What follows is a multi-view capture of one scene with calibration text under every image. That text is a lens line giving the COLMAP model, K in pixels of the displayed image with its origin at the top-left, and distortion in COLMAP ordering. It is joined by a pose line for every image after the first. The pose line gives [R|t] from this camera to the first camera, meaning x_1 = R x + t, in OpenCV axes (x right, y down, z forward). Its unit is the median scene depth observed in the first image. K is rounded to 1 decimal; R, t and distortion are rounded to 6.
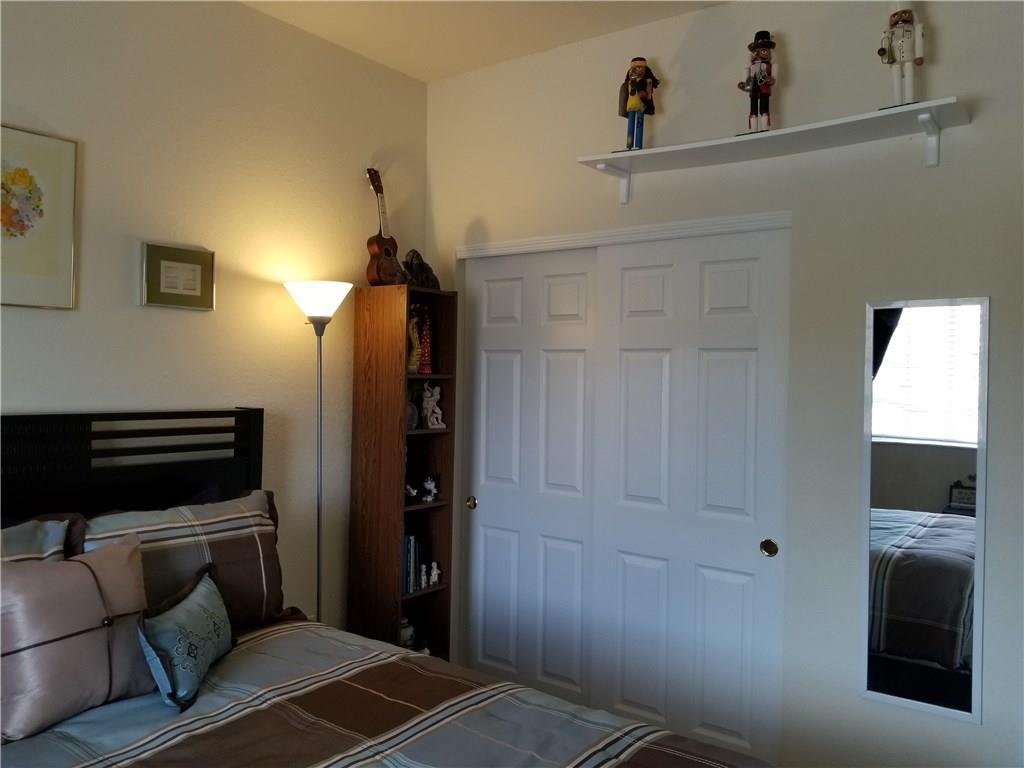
lens RADIAL K [[800.8, 0, 503.6], [0, 800.8, 379.8], [0, 0, 1]] dist [0.100310, -0.188133]
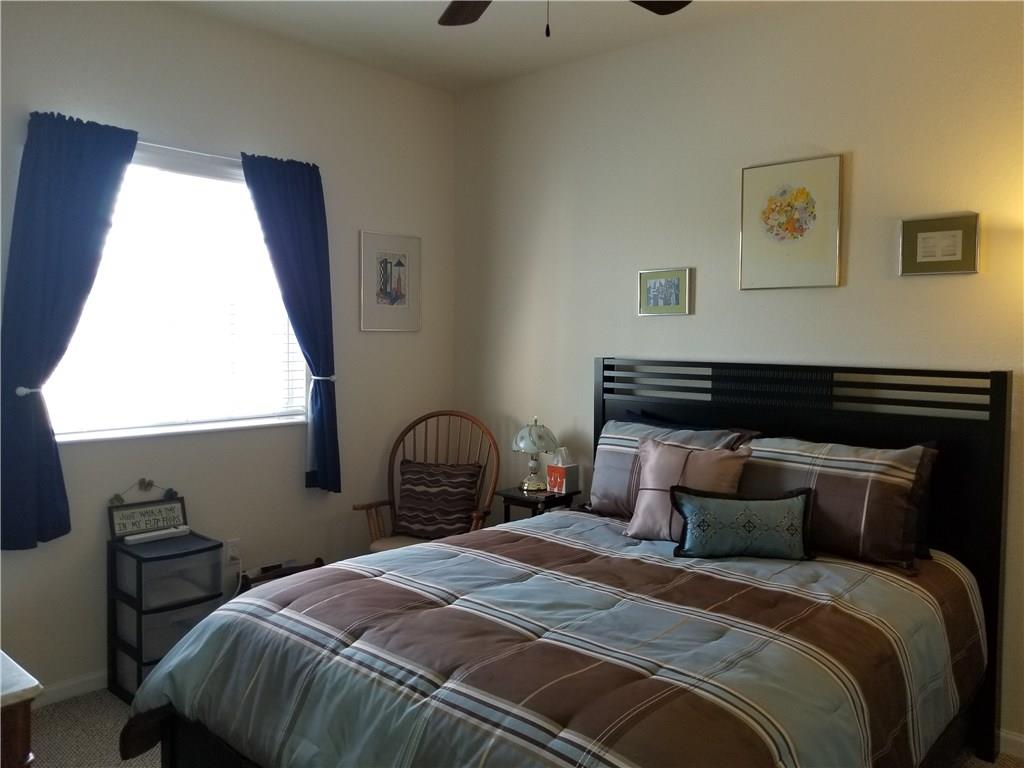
lens RADIAL K [[800.8, 0, 503.6], [0, 800.8, 379.8], [0, 0, 1]] dist [0.100310, -0.188133]
pose [[-0.073819, 0.042077, -0.996384, 0.799524], [-0.012199, 0.998997, 0.043091, 0.013440], [0.997197, 0.015335, -0.073232, 0.563878]]
